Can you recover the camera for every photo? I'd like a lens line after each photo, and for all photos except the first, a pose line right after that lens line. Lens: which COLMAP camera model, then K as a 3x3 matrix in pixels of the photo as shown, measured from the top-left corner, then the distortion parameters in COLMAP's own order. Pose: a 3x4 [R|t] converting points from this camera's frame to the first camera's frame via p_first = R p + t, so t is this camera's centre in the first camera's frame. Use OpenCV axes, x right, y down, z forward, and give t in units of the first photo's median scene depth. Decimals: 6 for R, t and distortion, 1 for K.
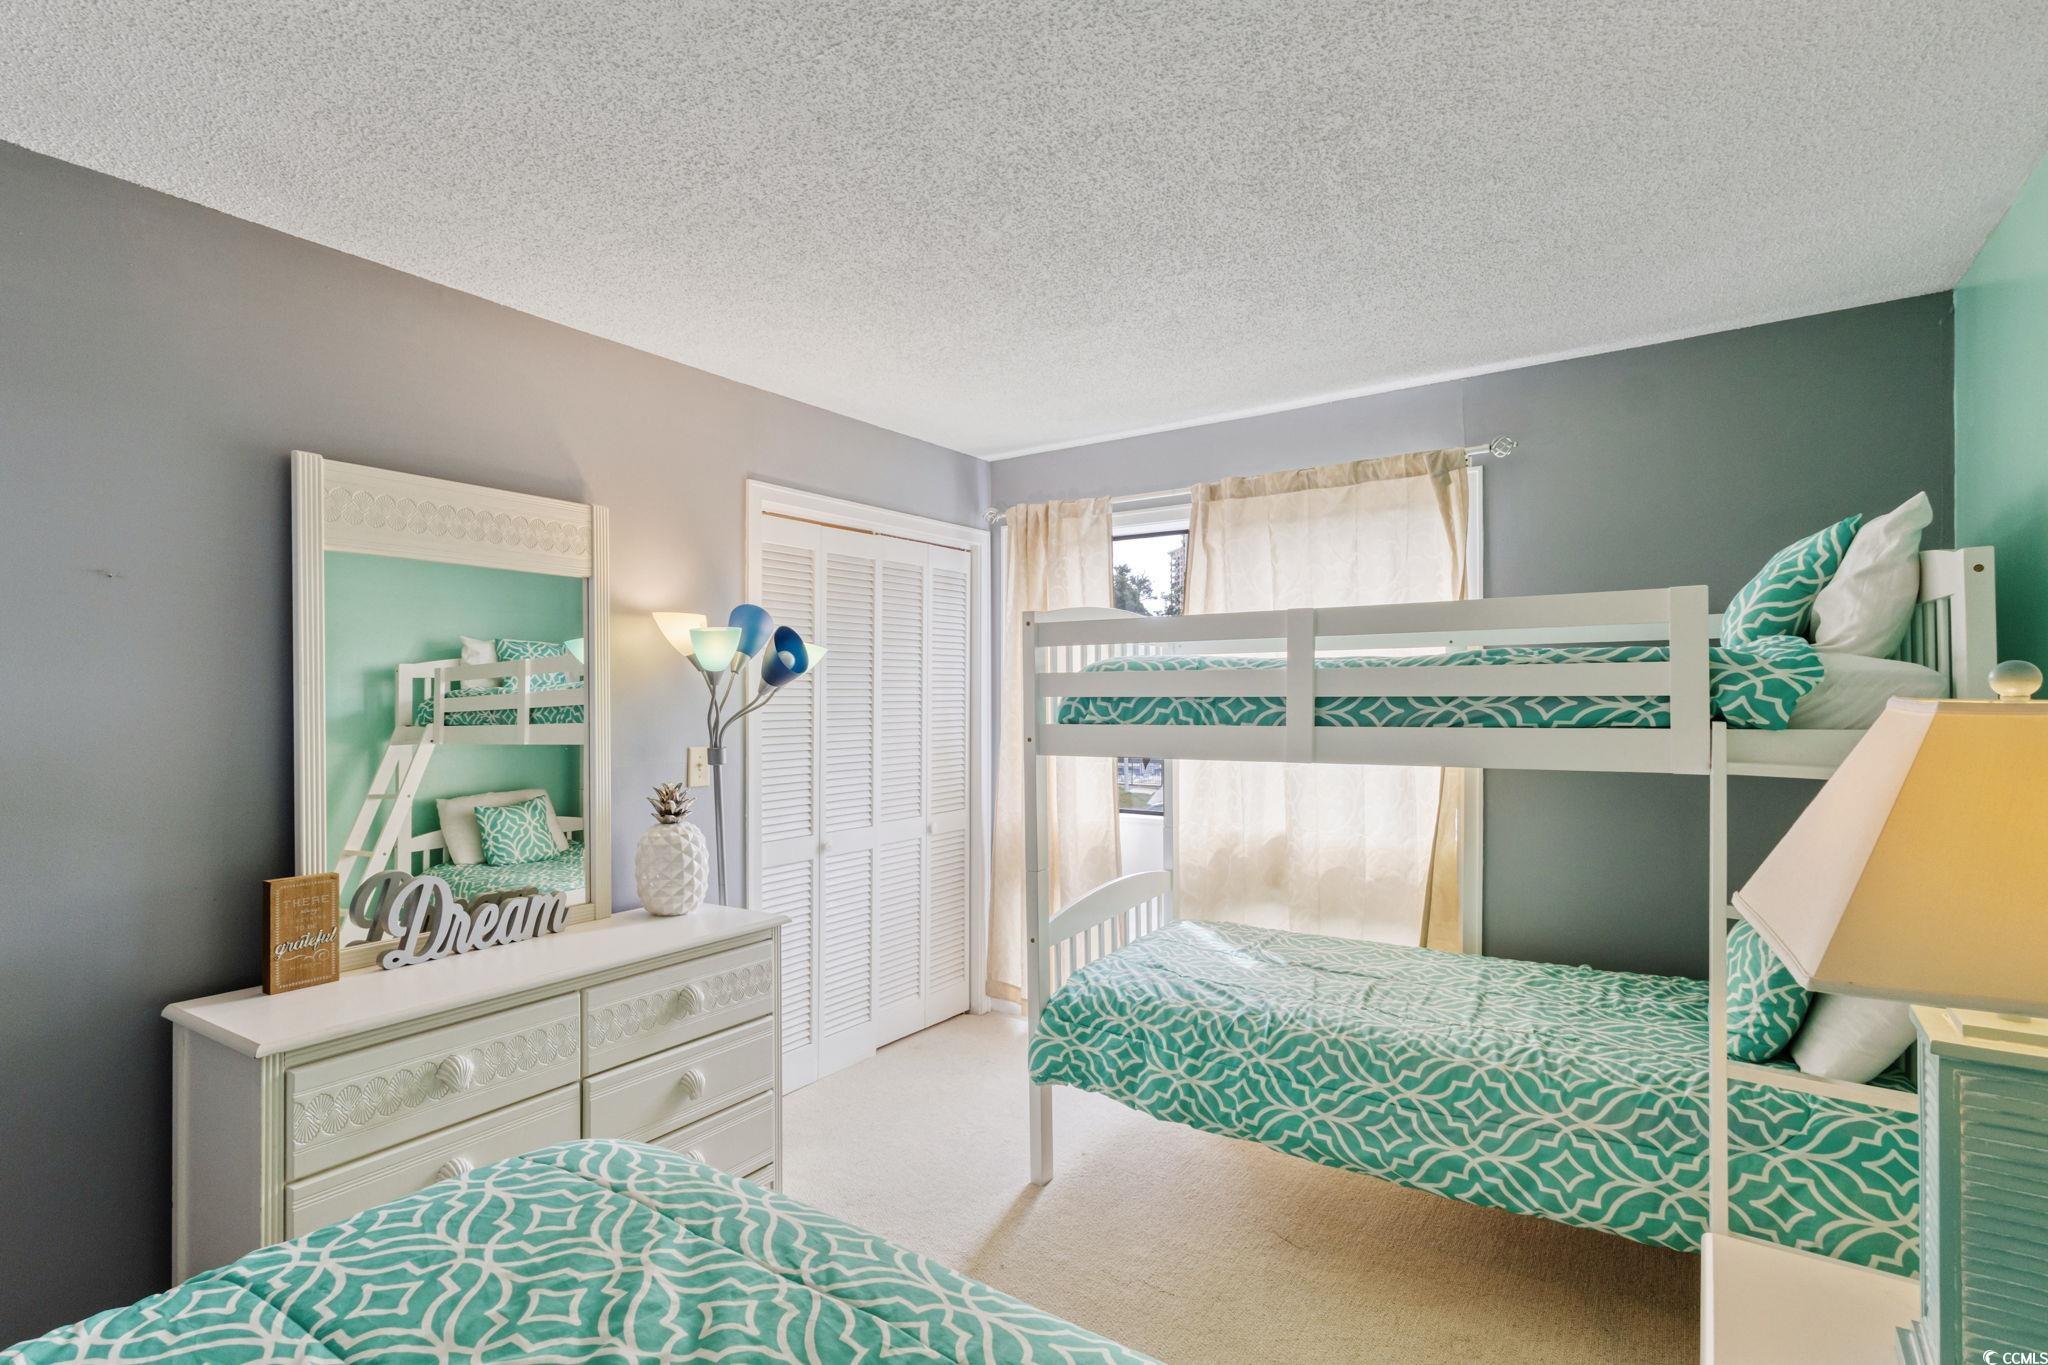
lens RADIAL K [[1003.7, 0, 1025.7], [0, 1003.7, 680.6], [0, 0, 1]] dist [0.003413, 0.000449]
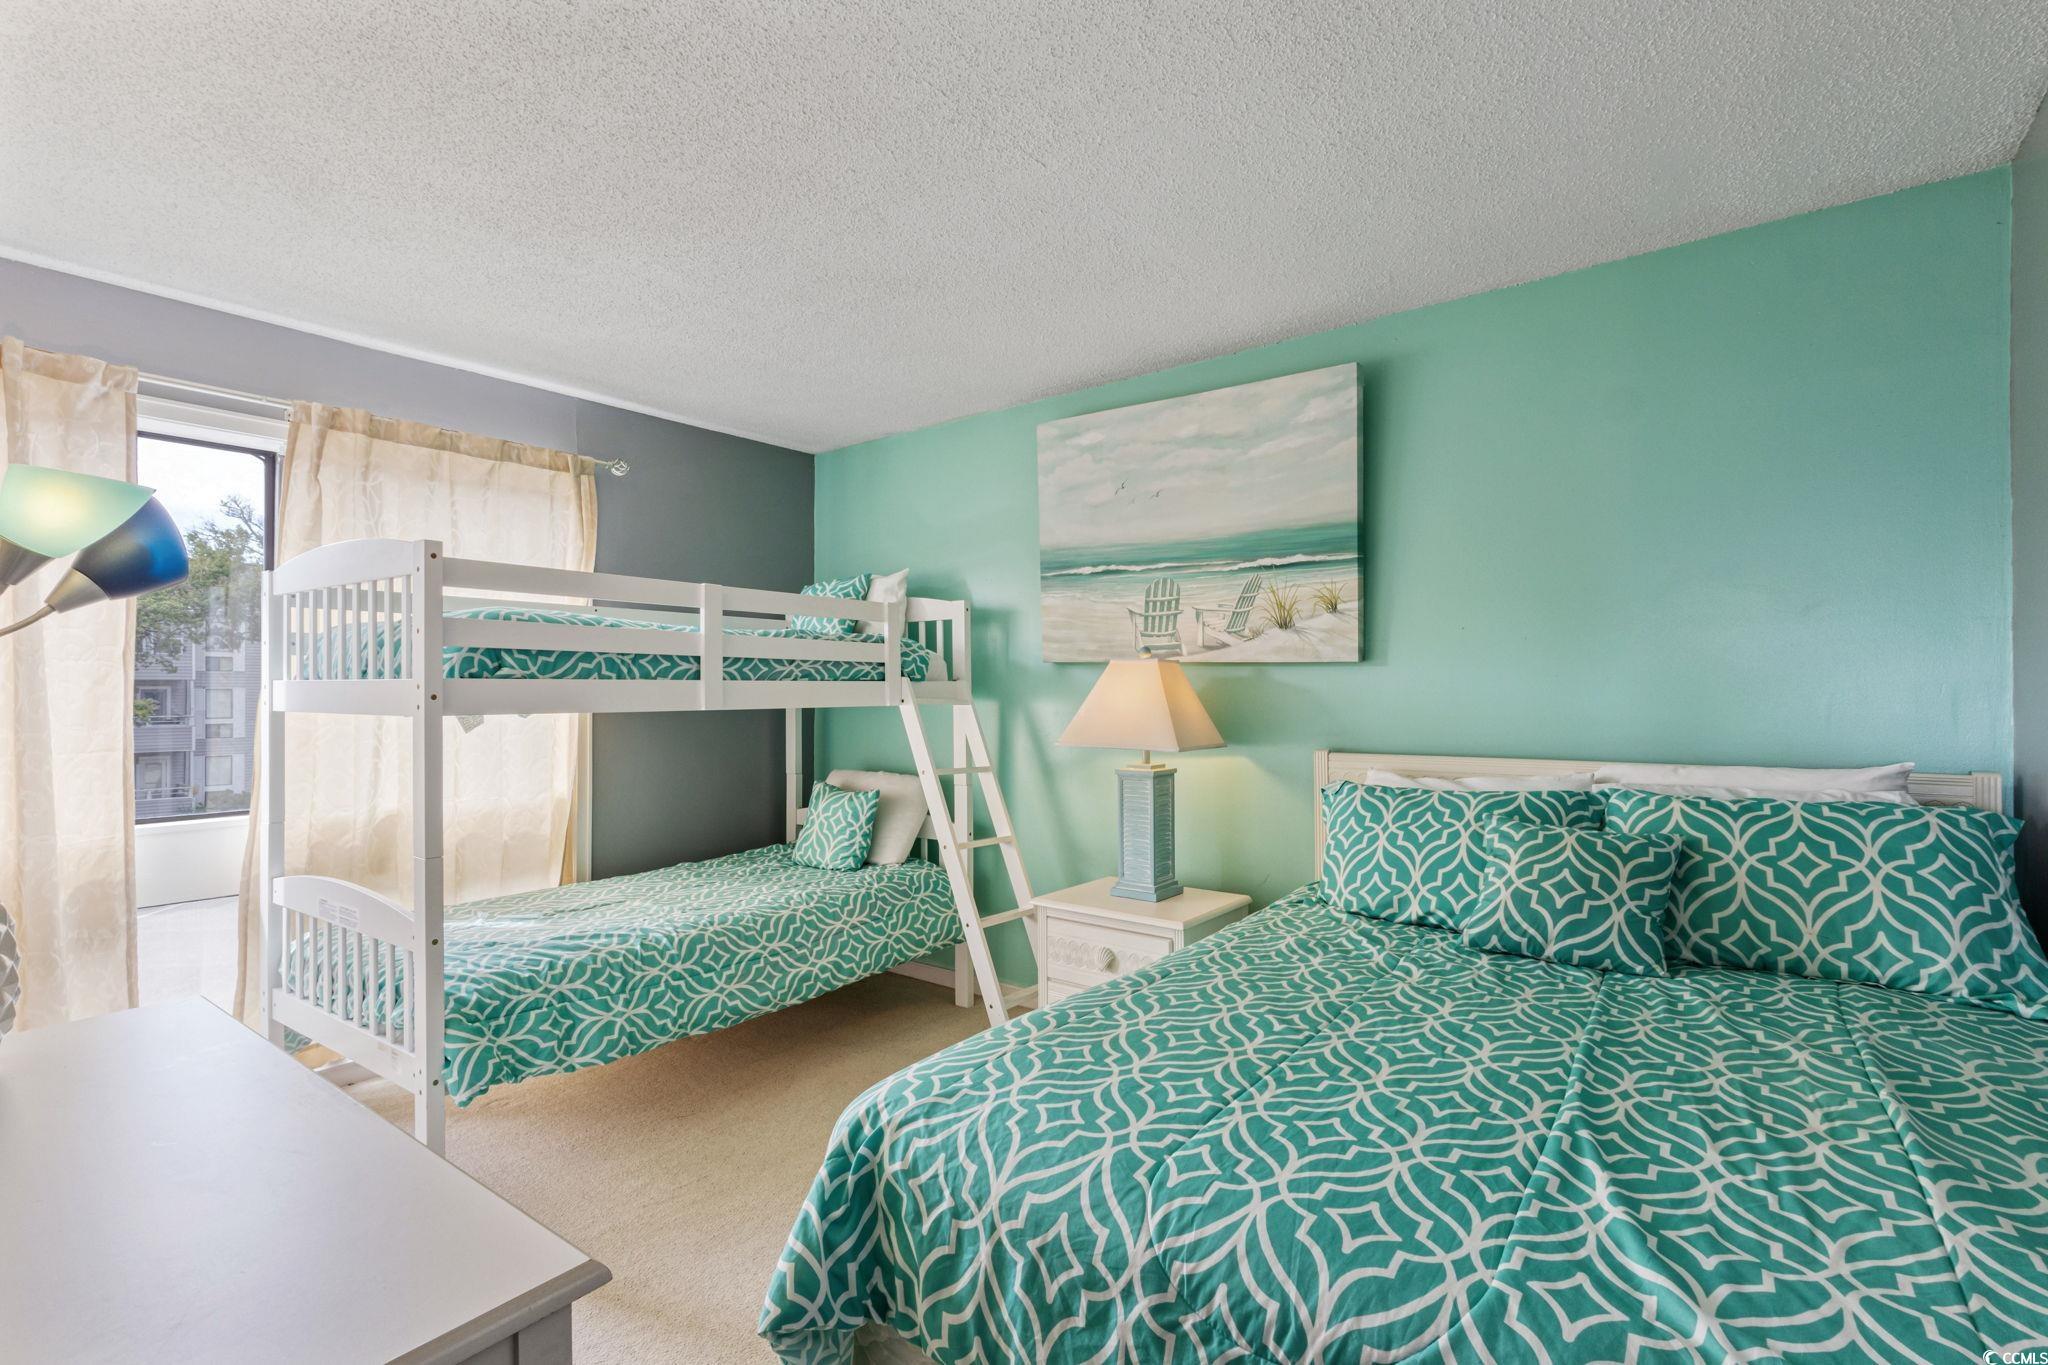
lens RADIAL K [[941.1, 0, 1024.9], [0, 941.1, 692.5], [0, 0, 1]] dist [-0.001839, -0.000185]
pose [[0.054799, 0.007723, 0.998468, -0.786341], [-0.006574, 0.999951, -0.007373, 0.061473], [-0.998476, -0.006160, 0.054847, 0.512023]]
